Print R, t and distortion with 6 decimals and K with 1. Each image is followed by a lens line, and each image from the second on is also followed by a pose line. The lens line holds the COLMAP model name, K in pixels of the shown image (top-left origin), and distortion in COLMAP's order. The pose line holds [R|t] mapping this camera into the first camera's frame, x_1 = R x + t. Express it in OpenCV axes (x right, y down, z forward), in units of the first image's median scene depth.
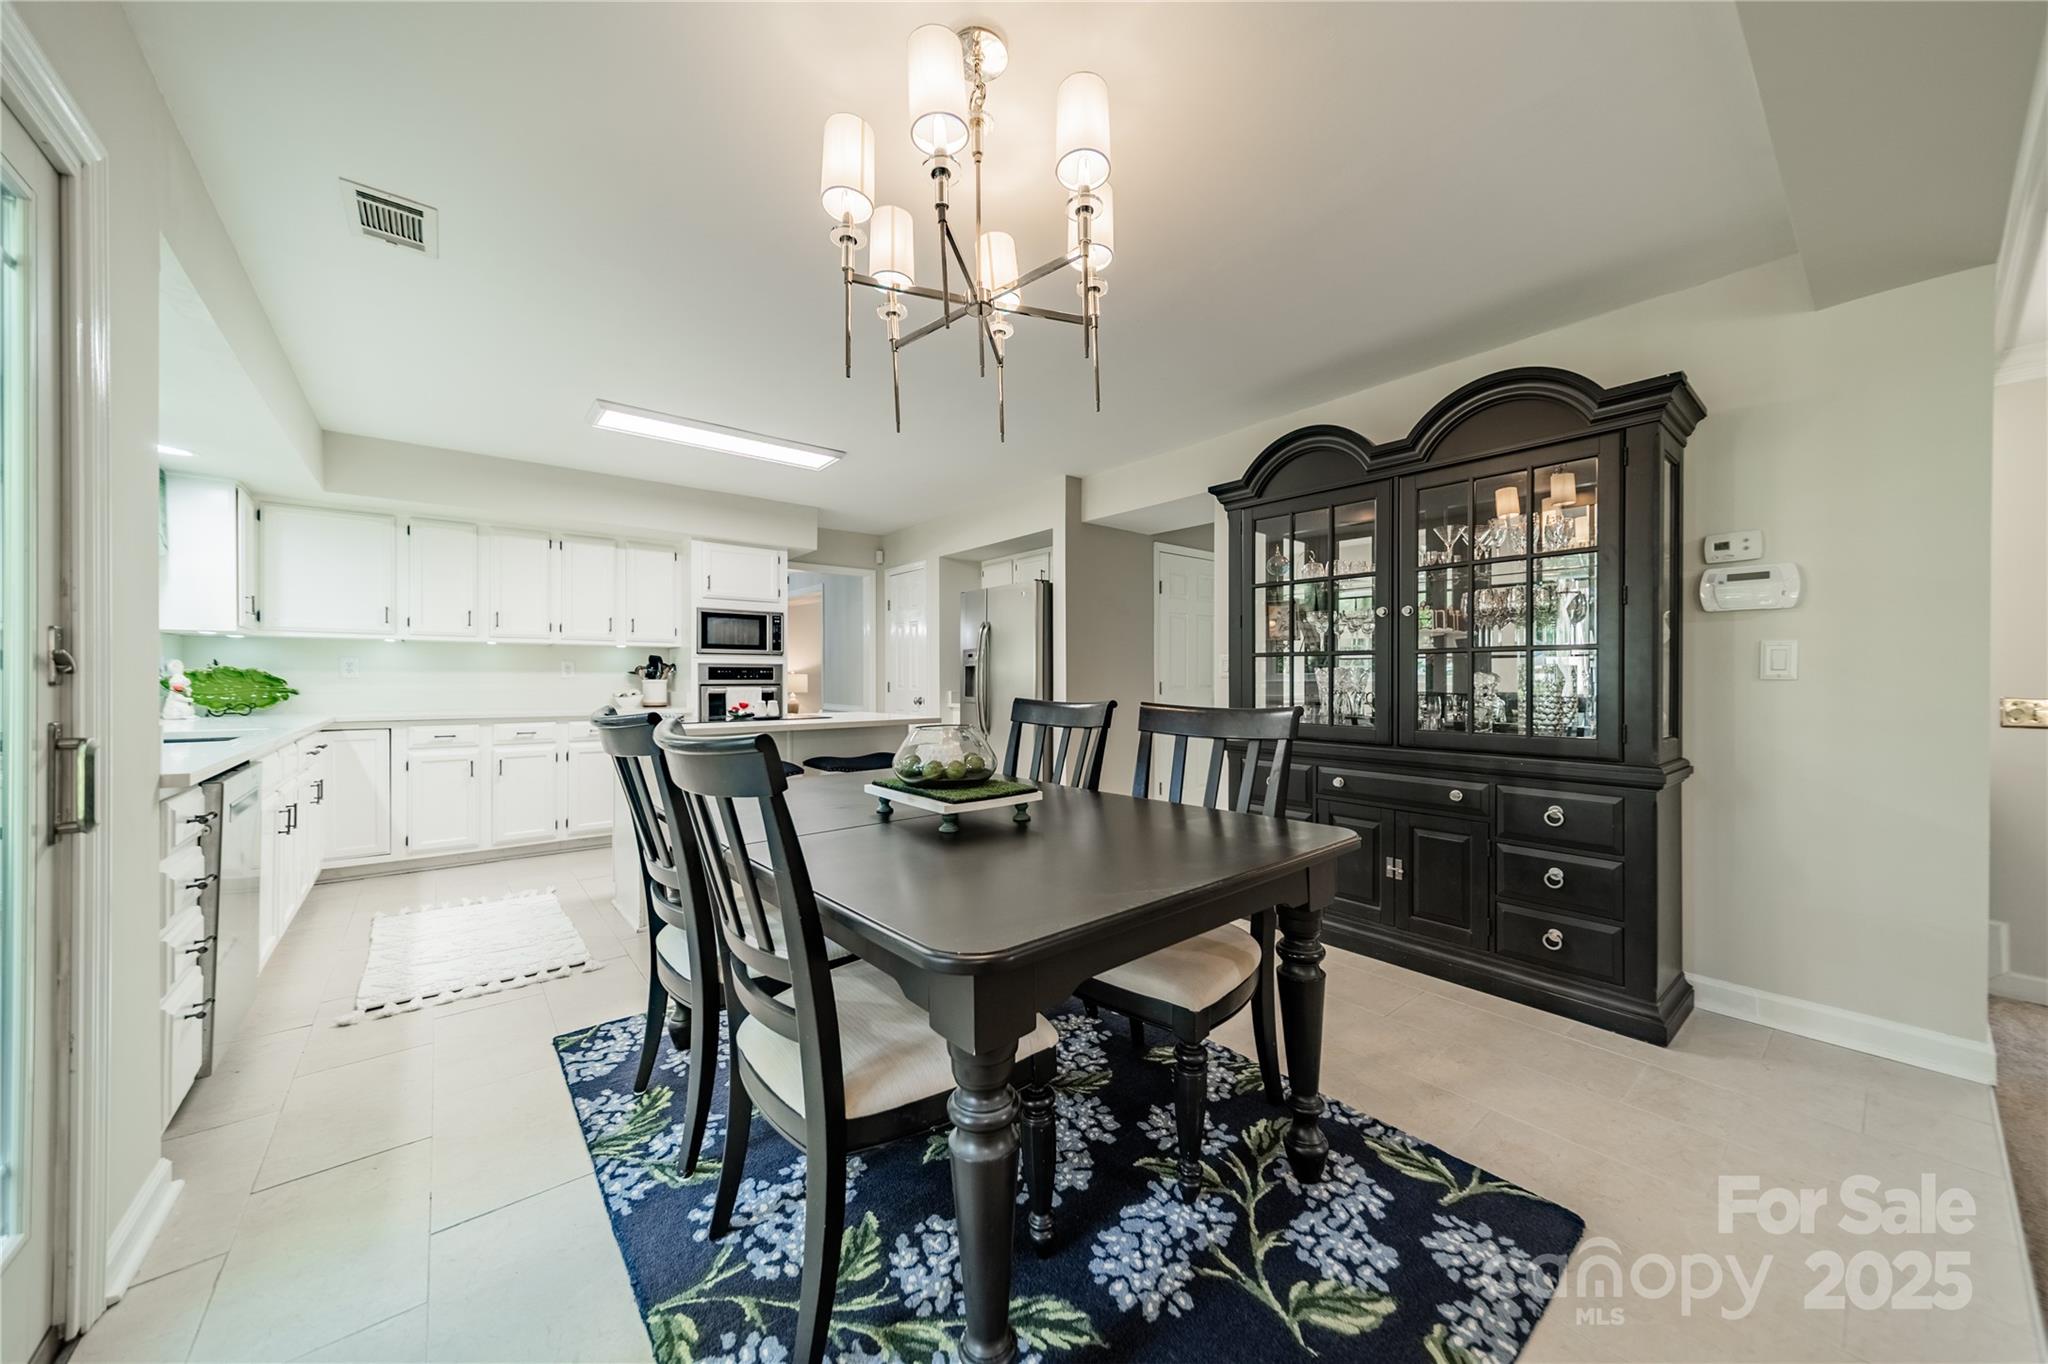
lens RADIAL K [[714.3, 0, 1024.0], [0, 714.3, 682.0], [0, 0, 1]] dist [0.009256, -0.000197]
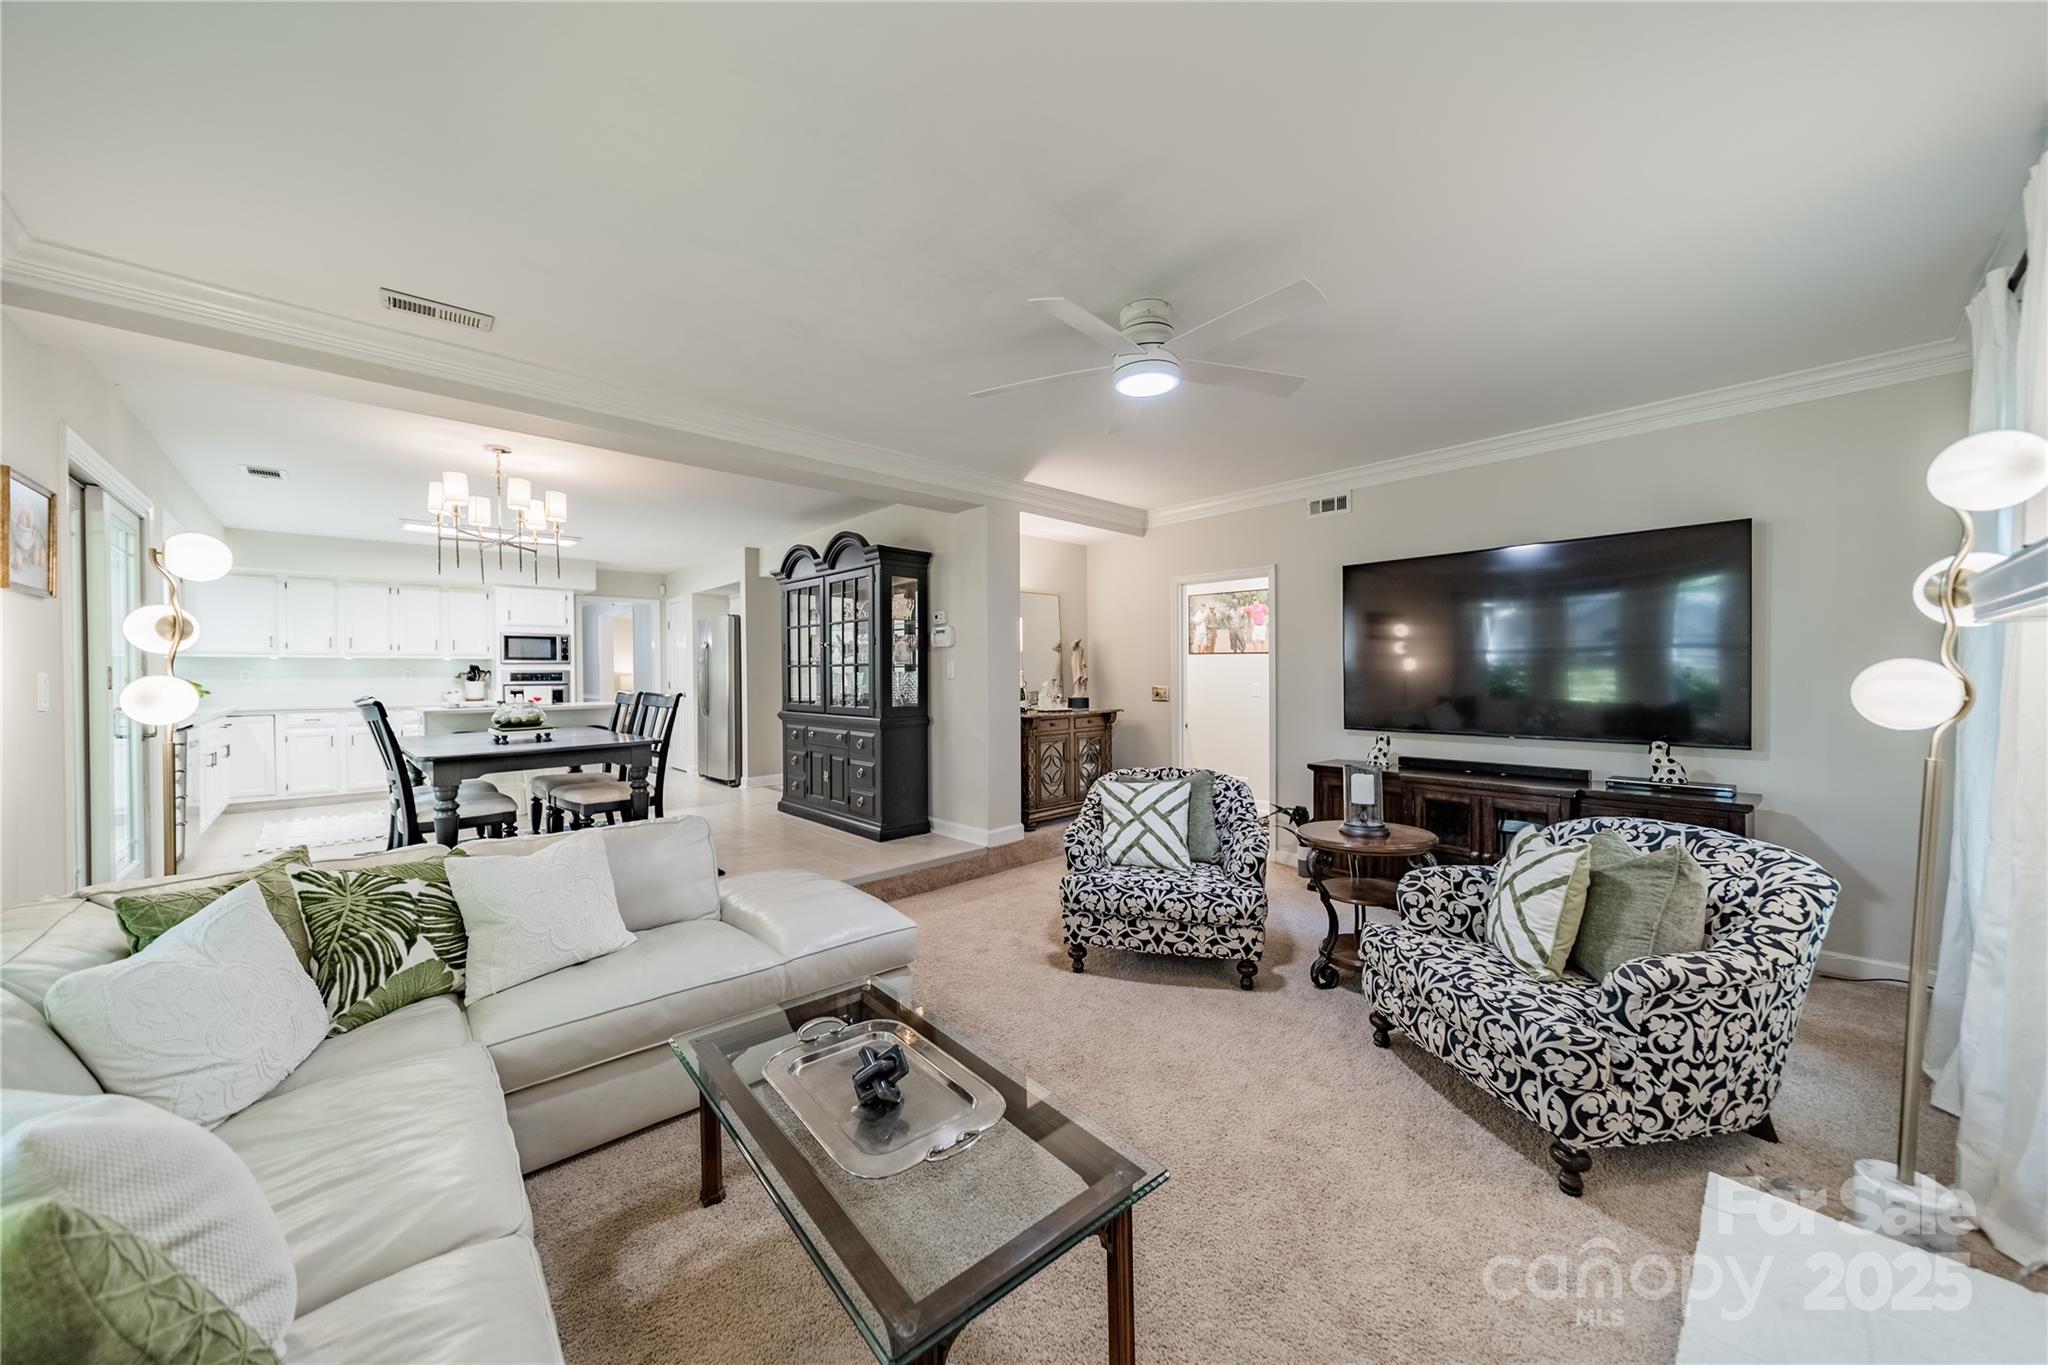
lens RADIAL K [[714.3, 0, 1024.0], [0, 714.3, 682.5], [0, 0, 1]] dist [0.009256, -0.000197]
pose [[0.997550, -0.008970, 0.069374, 0.616687], [0.008496, 0.999939, 0.007122, -0.003285], [-0.069433, -0.006515, 0.997565, -0.655008]]
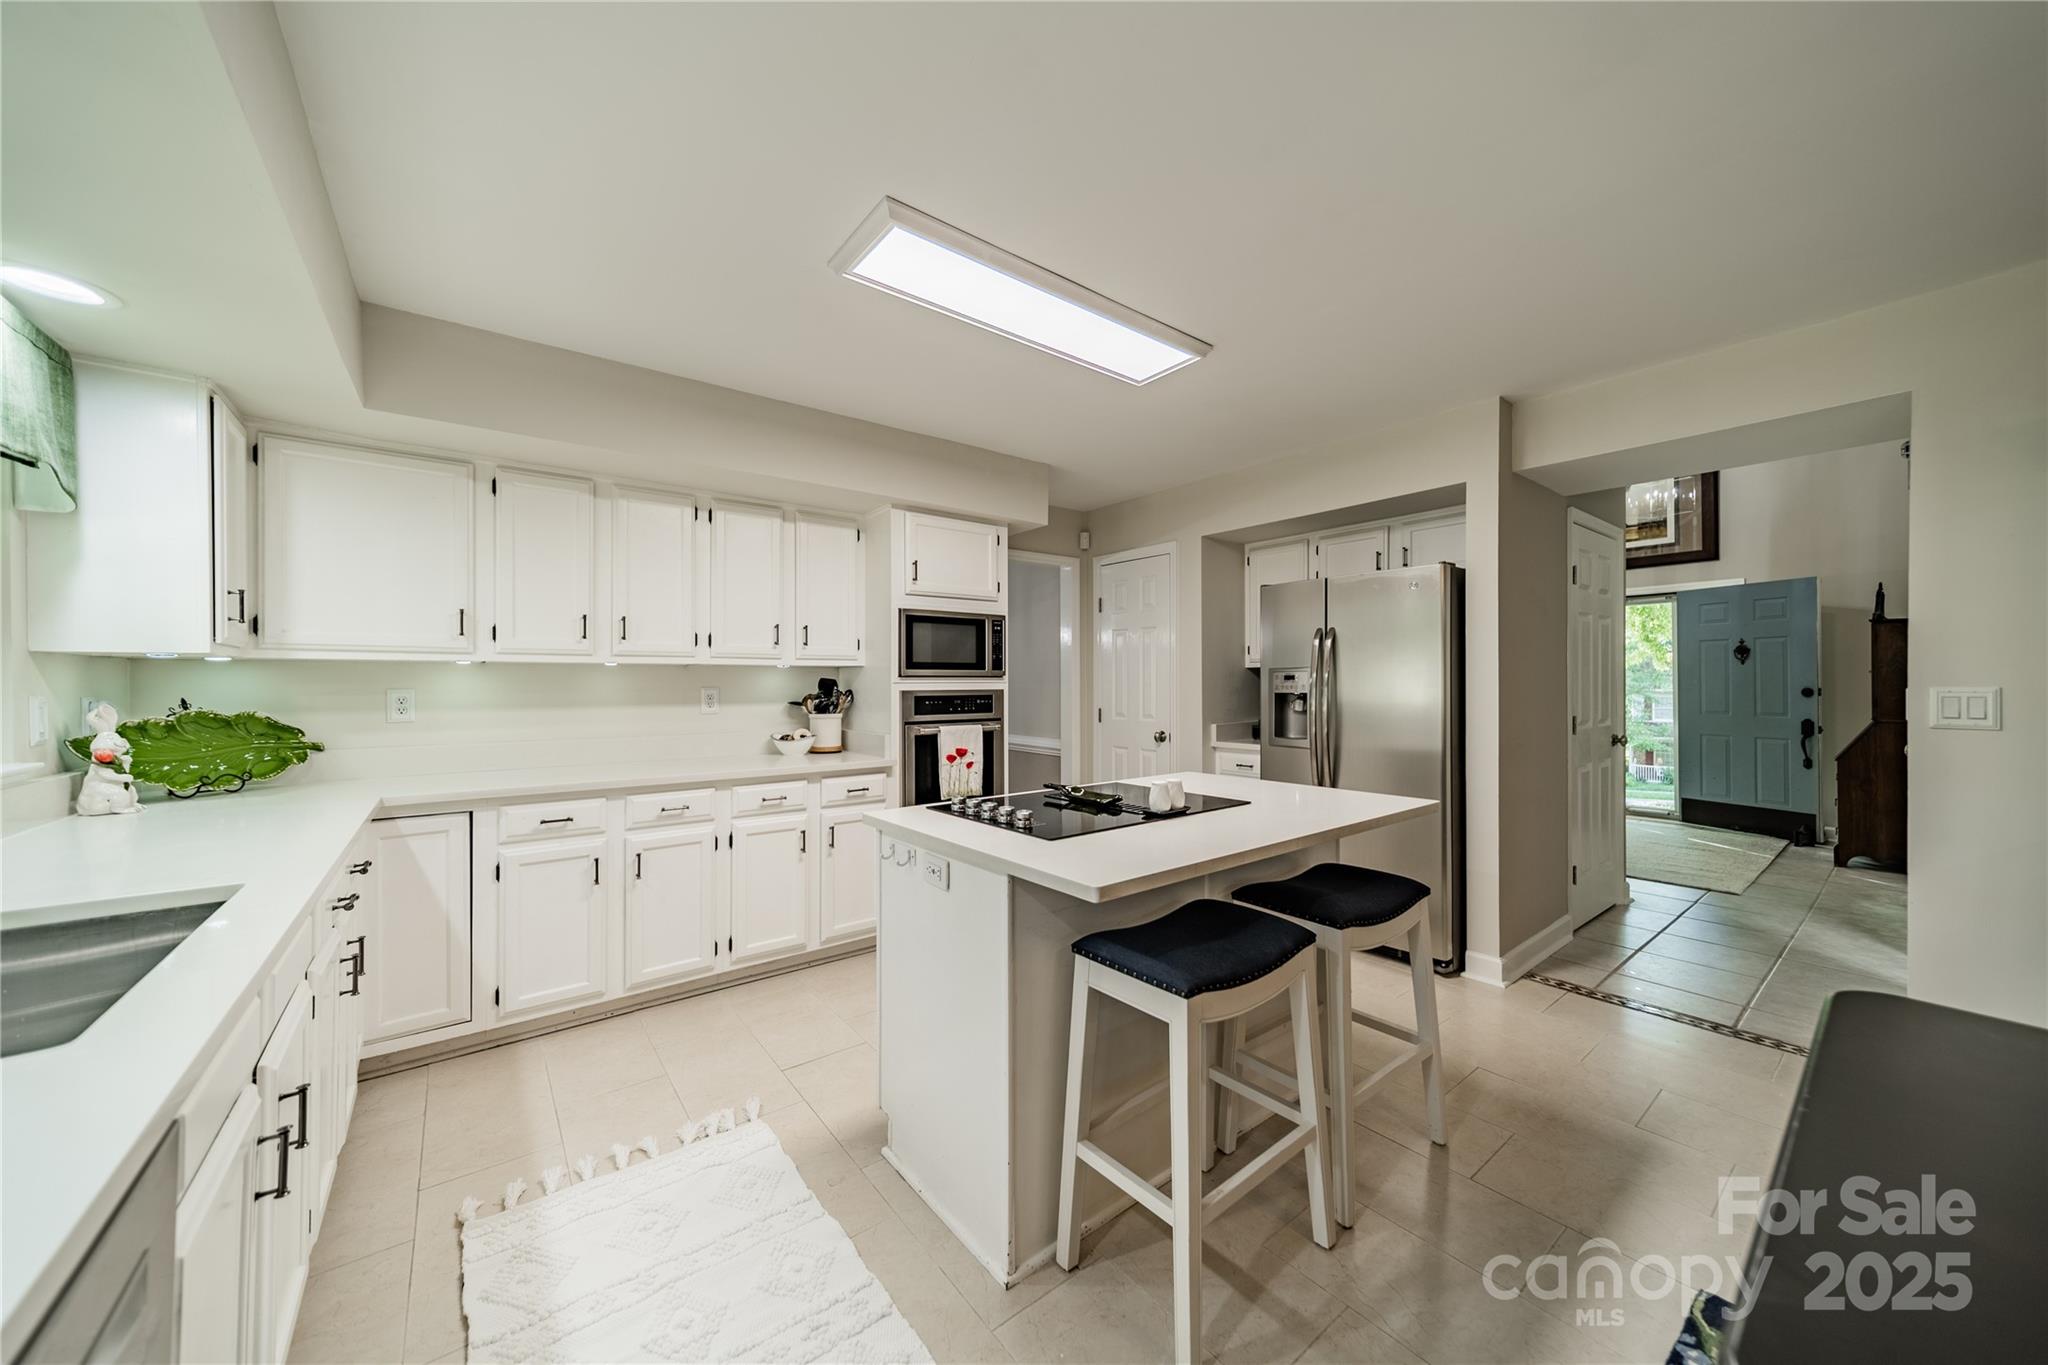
lens RADIAL K [[717.7, 0, 1026.0], [0, 717.7, 682.0], [0, 0, 1]] dist [0.008472, 0.000178]
pose [[0.999735, -0.002760, -0.022868, -0.391189], [0.002667, 0.999988, -0.004085, -0.038511], [0.022879, 0.004023, 0.999730, 0.395640]]
